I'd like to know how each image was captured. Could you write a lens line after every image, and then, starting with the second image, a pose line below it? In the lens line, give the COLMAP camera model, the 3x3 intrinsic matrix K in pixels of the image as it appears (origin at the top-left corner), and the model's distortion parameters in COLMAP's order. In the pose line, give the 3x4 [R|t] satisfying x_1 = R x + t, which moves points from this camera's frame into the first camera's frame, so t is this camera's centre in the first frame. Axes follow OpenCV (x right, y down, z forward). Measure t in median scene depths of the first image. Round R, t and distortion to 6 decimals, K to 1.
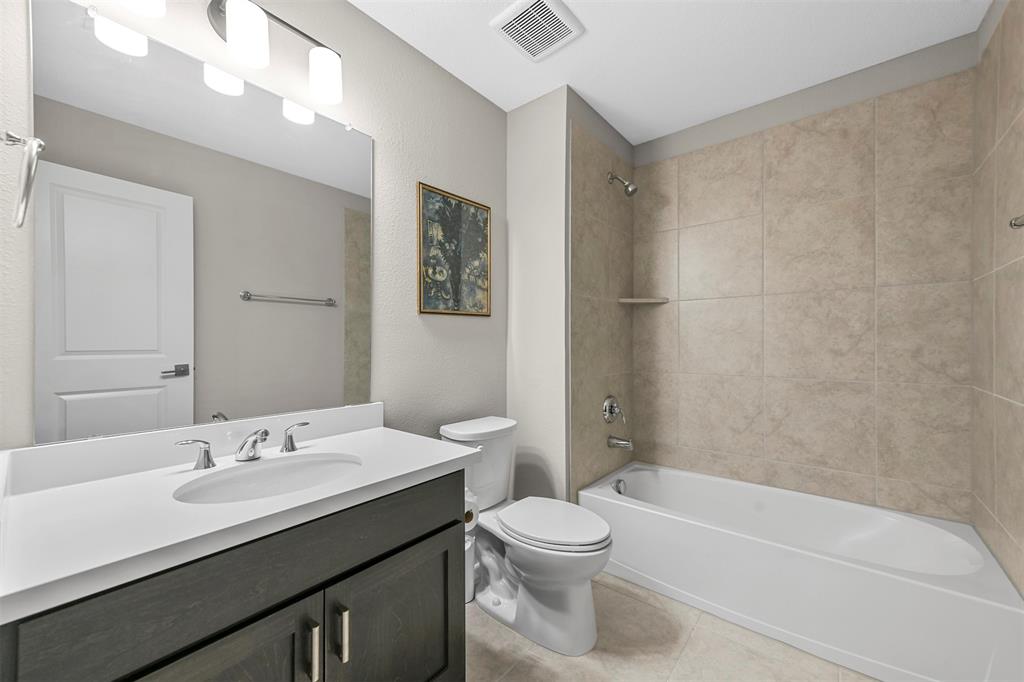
lens RADIAL K [[403.3, 0, 515.1], [0, 403.3, 337.2], [0, 0, 1]] dist [0.012973, -0.000030]
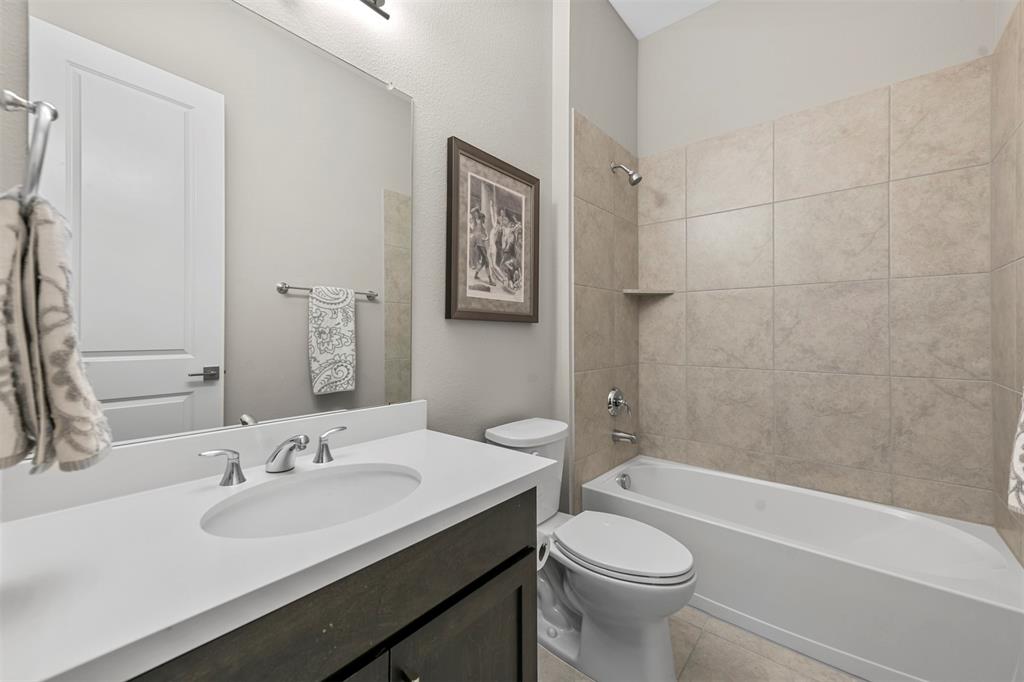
lens RADIAL K [[409.4, 0, 512.3], [0, 409.4, 323.0], [0, 0, 1]] dist [0.013960, 0.000108]
pose [[0.999888, 0.006840, -0.013304, -0.129625], [-0.006984, 0.999917, -0.010787, 0.000280], [0.013229, 0.010878, 0.999853, 0.115177]]
